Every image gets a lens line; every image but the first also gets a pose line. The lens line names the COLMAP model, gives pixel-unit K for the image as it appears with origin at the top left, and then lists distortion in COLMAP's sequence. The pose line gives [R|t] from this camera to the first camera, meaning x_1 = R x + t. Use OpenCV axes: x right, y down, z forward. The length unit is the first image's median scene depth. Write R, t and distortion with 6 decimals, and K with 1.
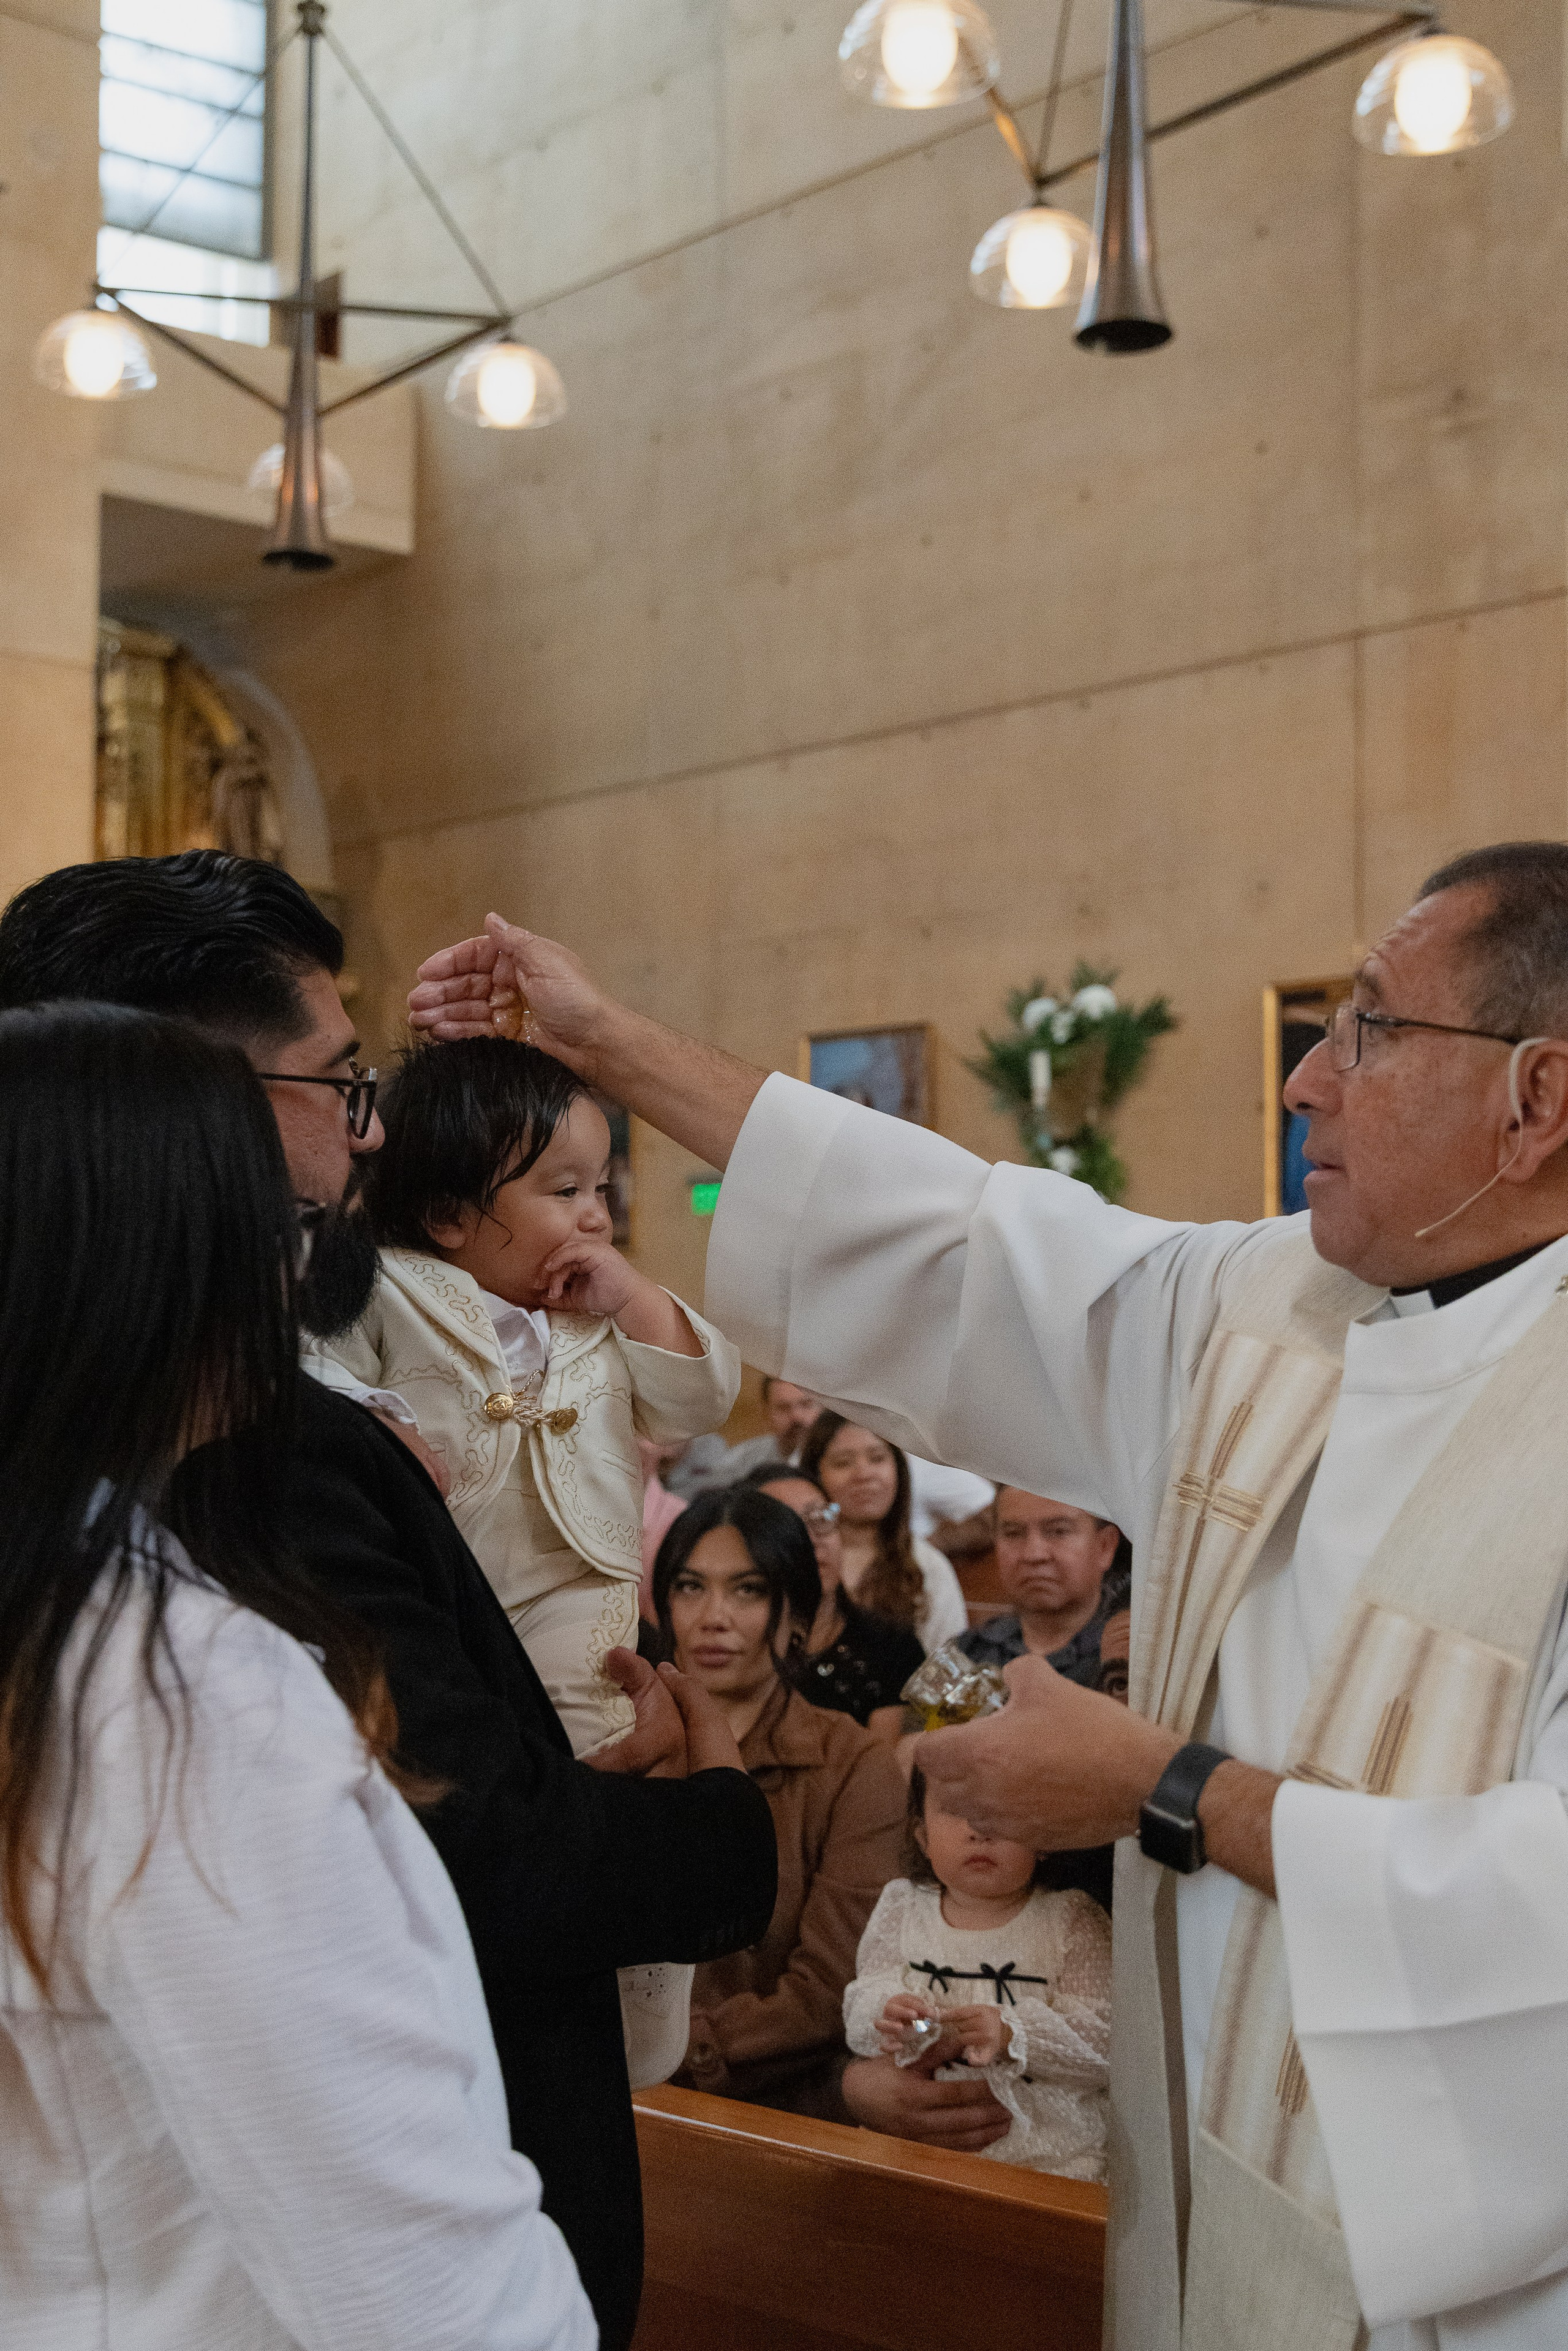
lens RADIAL K [[6824.0, 0, 784.4], [0, 6824.0, 1066.8], [0, 0, 1]] dist [0.474073, -3.861559]
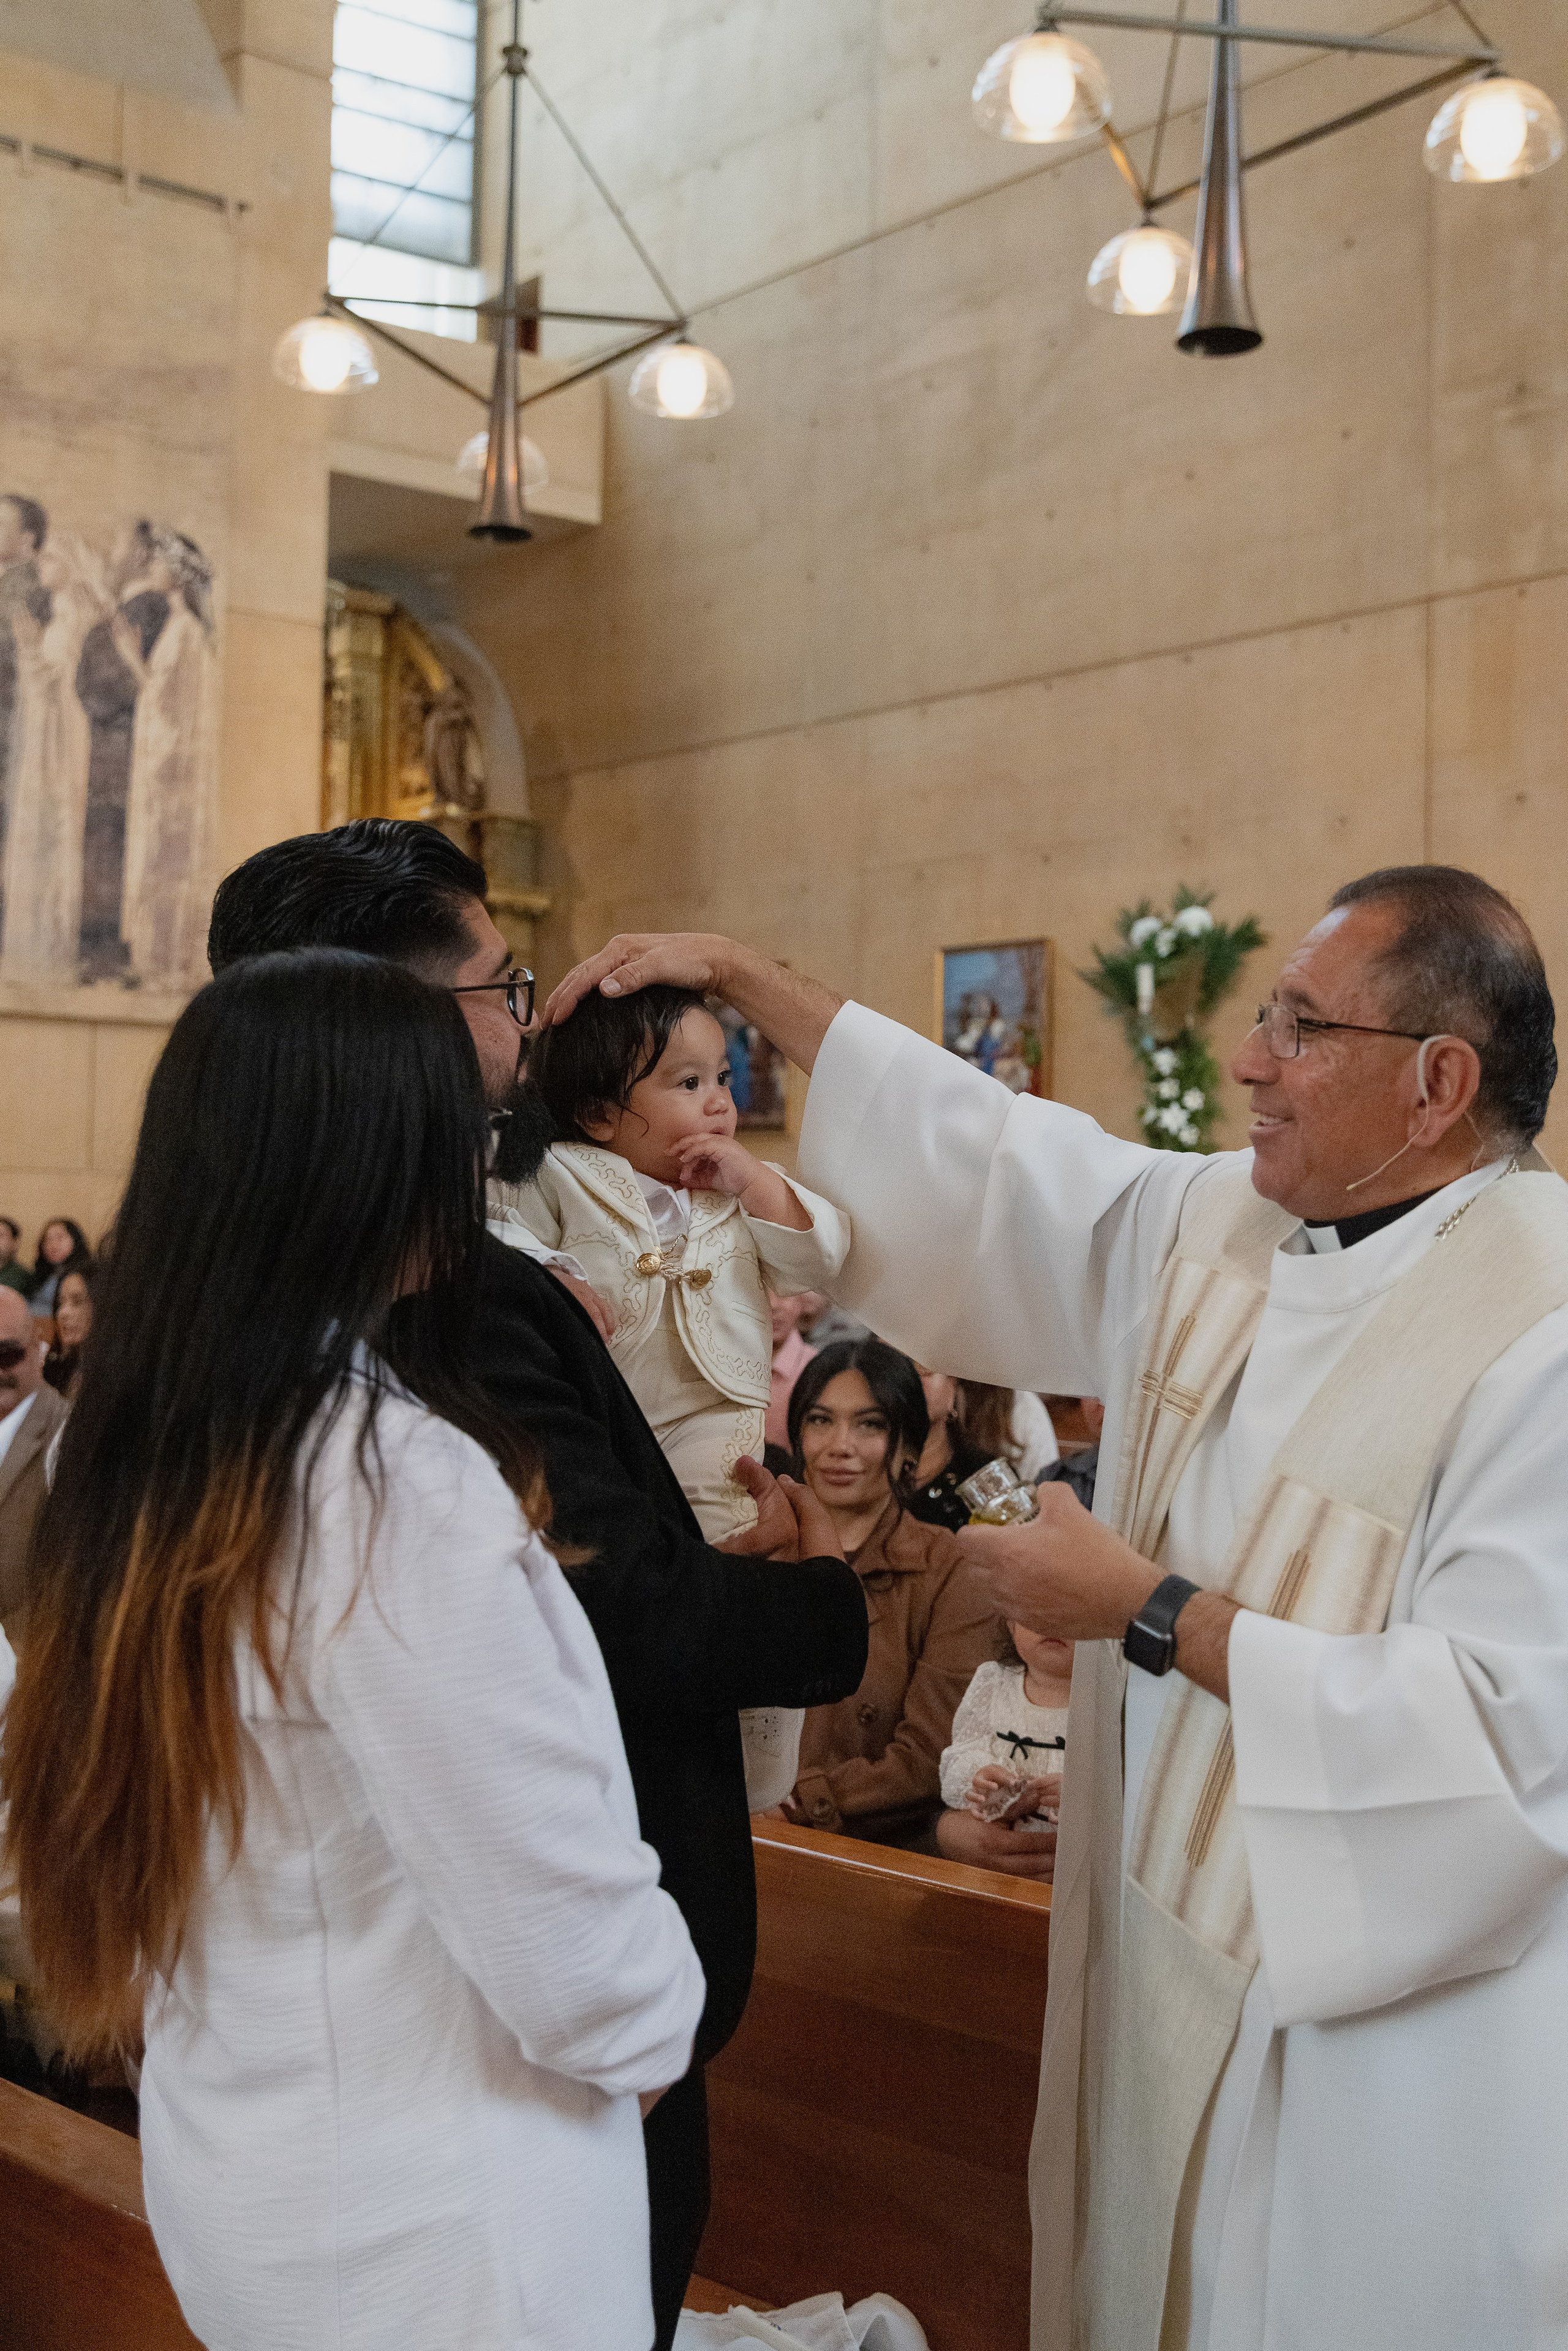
lens RADIAL K [[6824.0, 0, 784.4], [0, 6824.0, 1066.8], [0, 0, 1]] dist [0.474073, -3.861559]
pose [[0.999443, 0.008074, -0.032380, 0.014620], [-0.007477, 0.999800, 0.018522, -0.005918], [0.032523, -0.018269, 0.999304, -0.146731]]
